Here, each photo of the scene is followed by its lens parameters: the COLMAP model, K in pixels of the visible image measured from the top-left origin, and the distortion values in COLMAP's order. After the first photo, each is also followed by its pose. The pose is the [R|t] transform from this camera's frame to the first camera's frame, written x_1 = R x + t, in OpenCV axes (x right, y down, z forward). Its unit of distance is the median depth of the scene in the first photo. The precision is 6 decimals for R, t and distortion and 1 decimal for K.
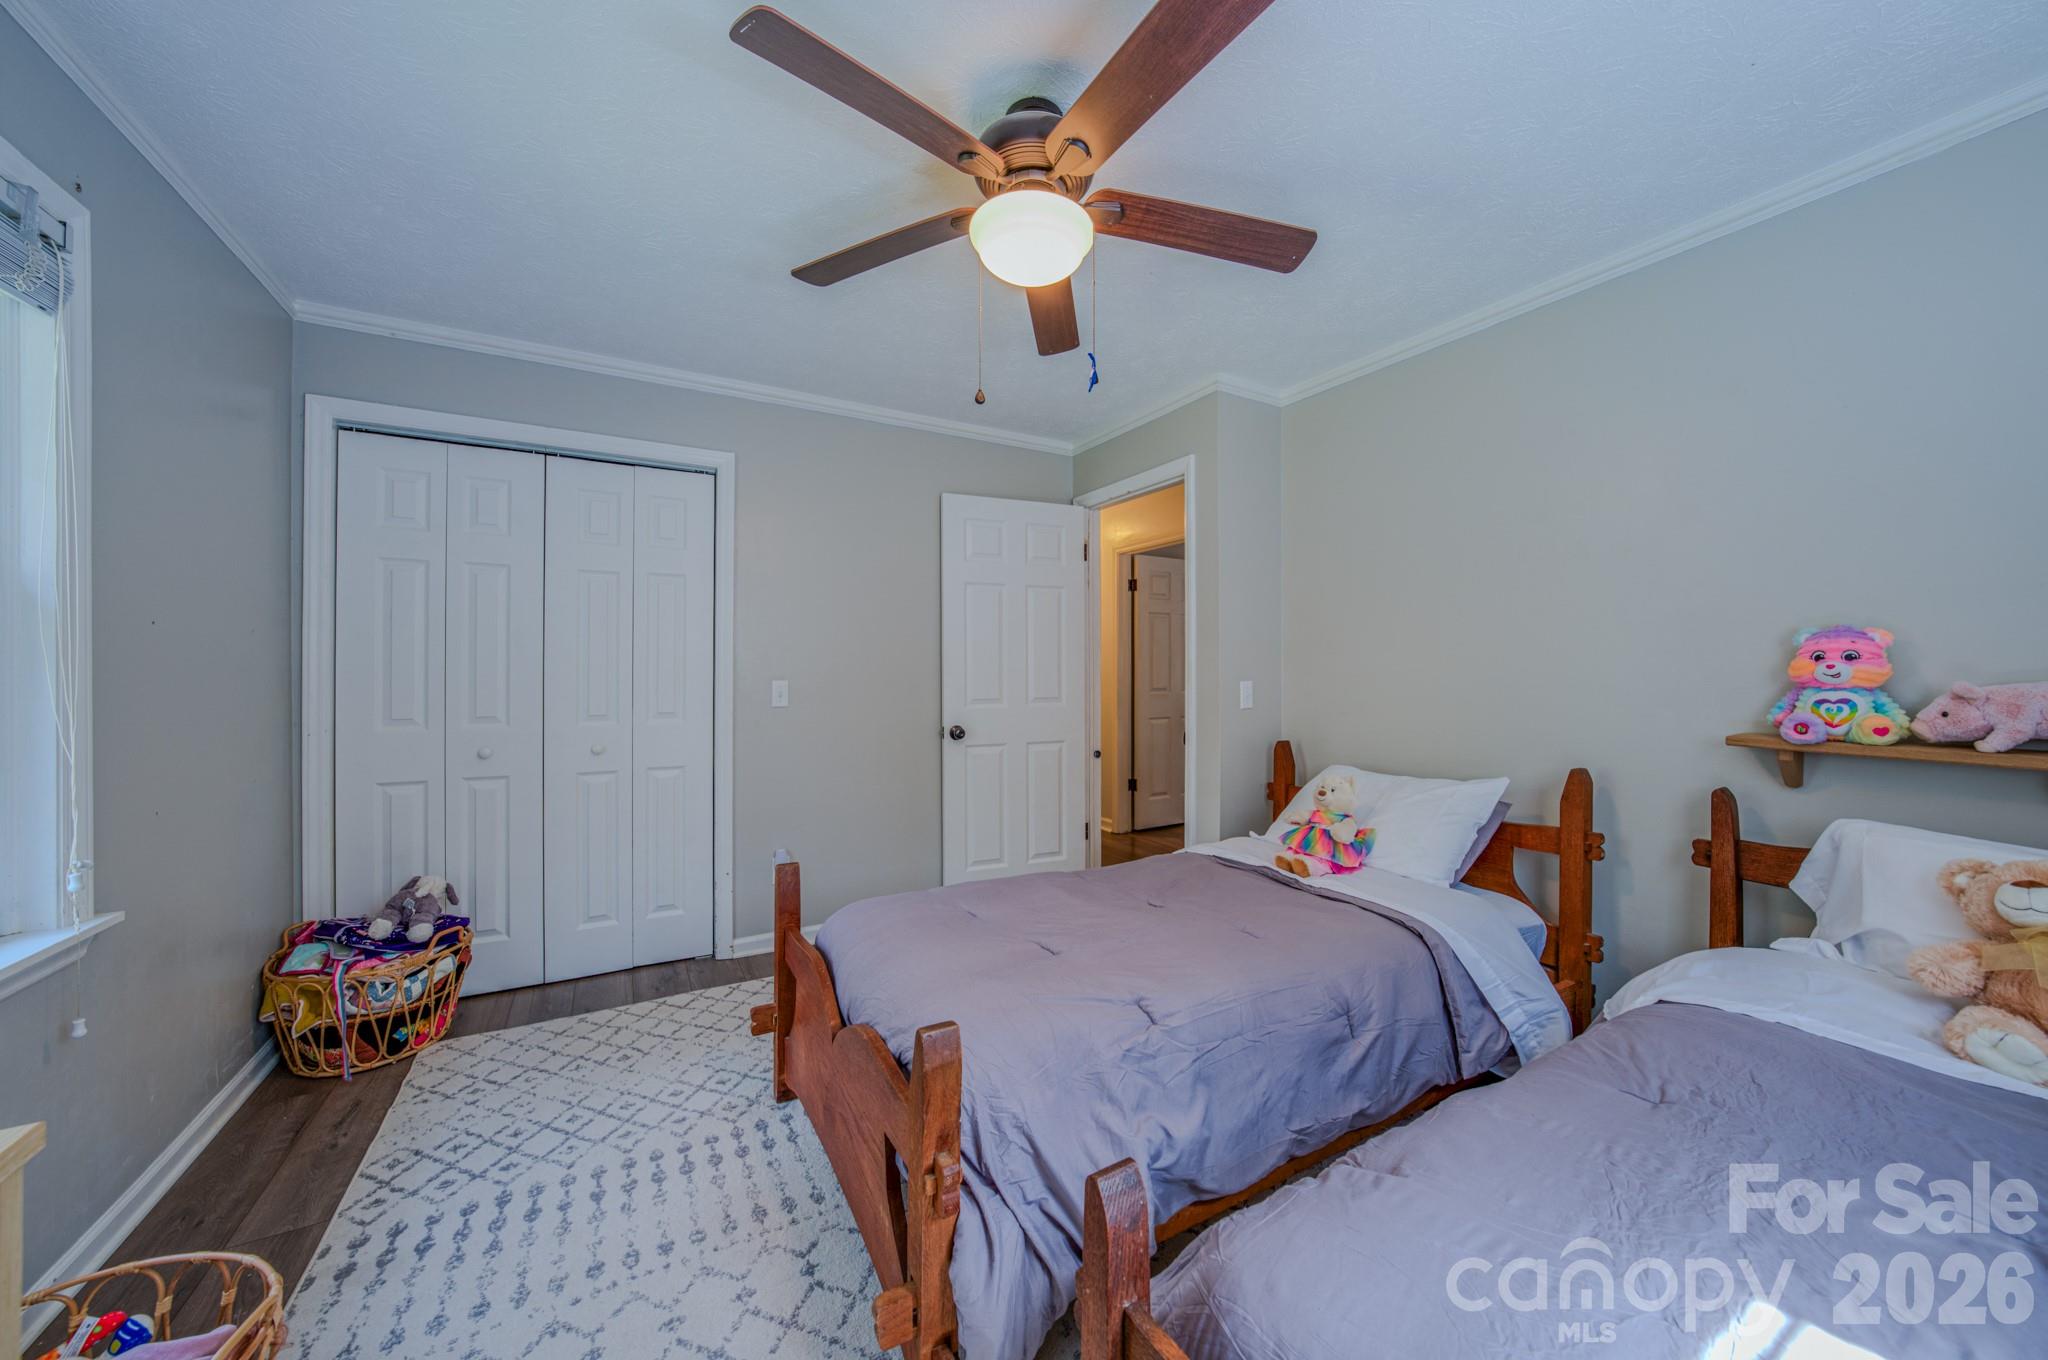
lens RADIAL K [[711.8, 0, 1017.0], [0, 711.8, 671.8], [0, 0, 1]] dist [-0.017615, 0.003582]
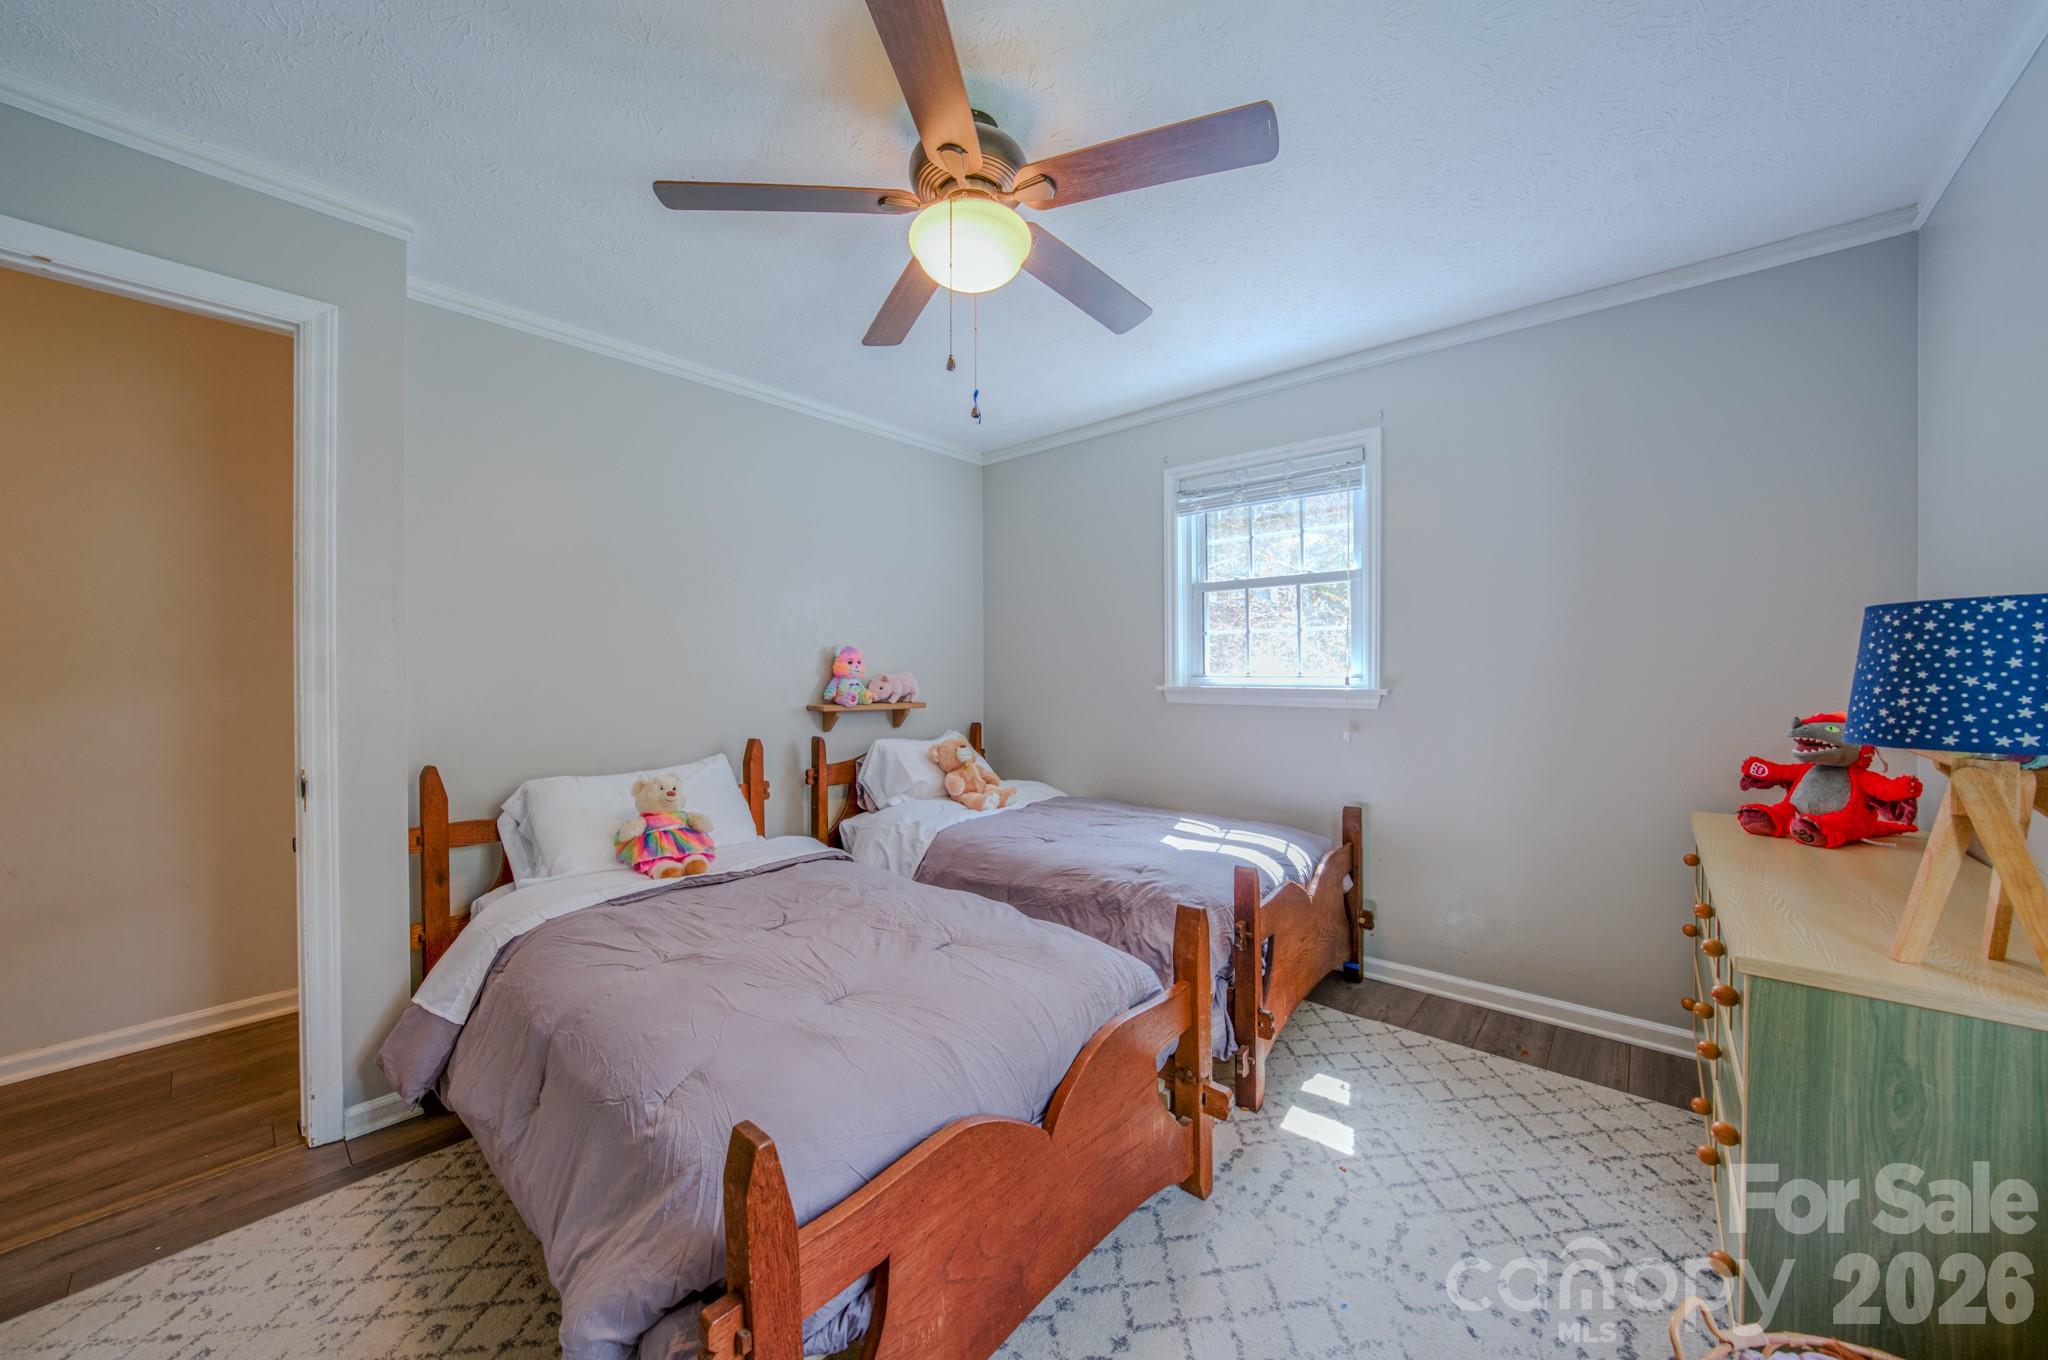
lens RADIAL K [[711.8, 0, 1037.7], [0, 711.8, 674.5], [0, 0, 1]] dist [-0.017615, 0.003582]
pose [[-0.334185, -0.002106, 0.942505, -1.026755], [0.010467, 0.999928, 0.005945, 0.008607], [-0.942449, 0.011852, -0.334139, 1.306952]]
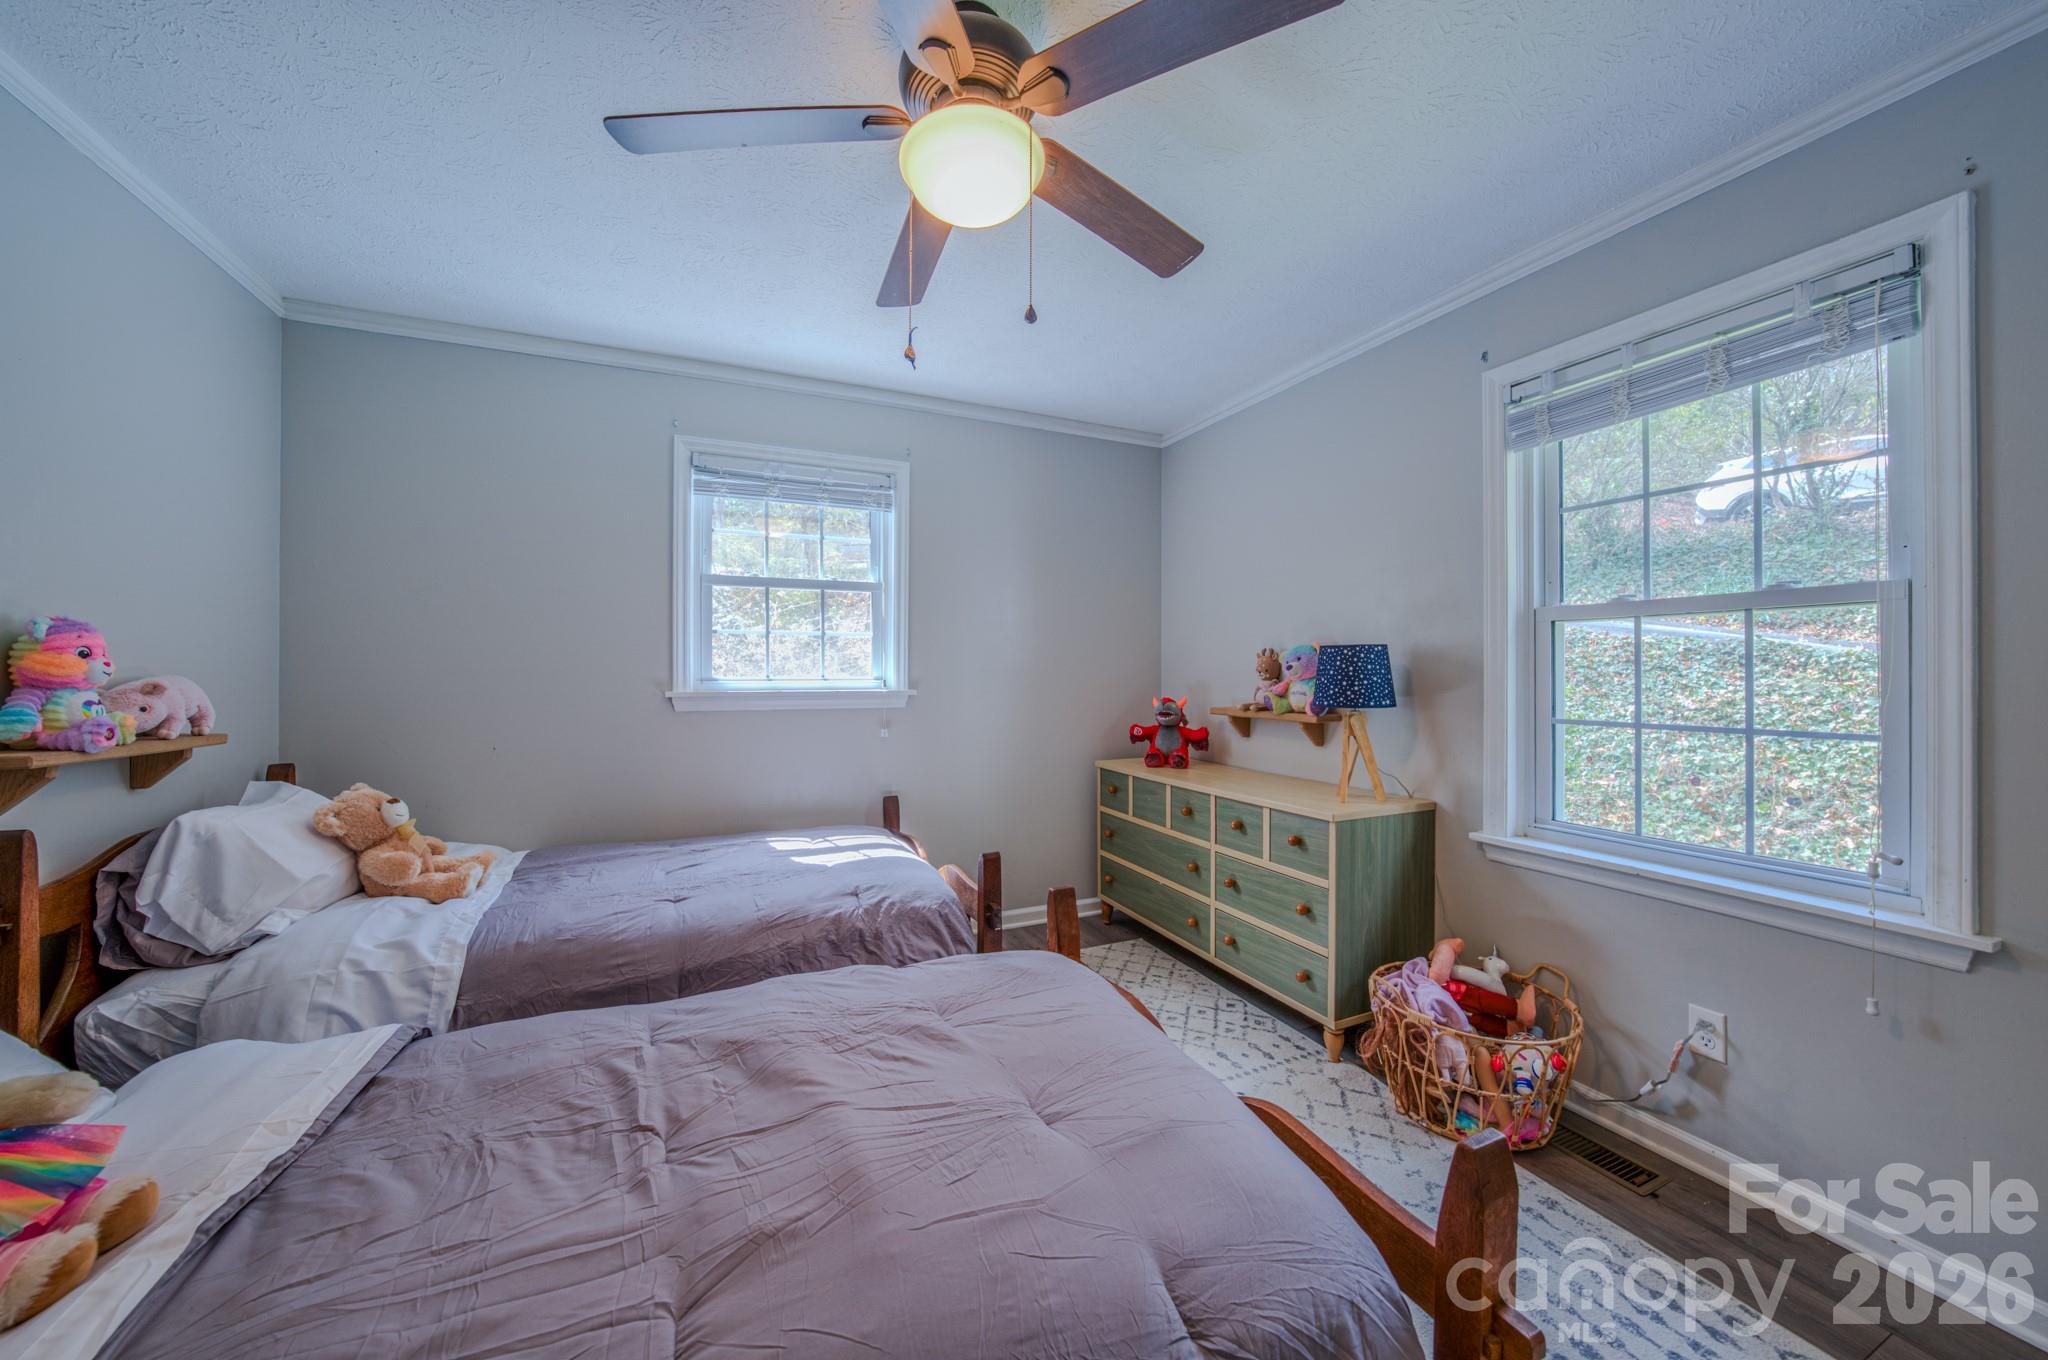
lens RADIAL K [[711.8, 0, 995.2], [0, 711.8, 668.9], [0, 0, 1]] dist [-0.017615, 0.003582]
pose [[-0.991372, 0.002221, 0.131062, -0.125860], [0.002527, 0.999994, 0.002165, -0.000002], [-0.131056, 0.002477, -0.991372, 1.928444]]
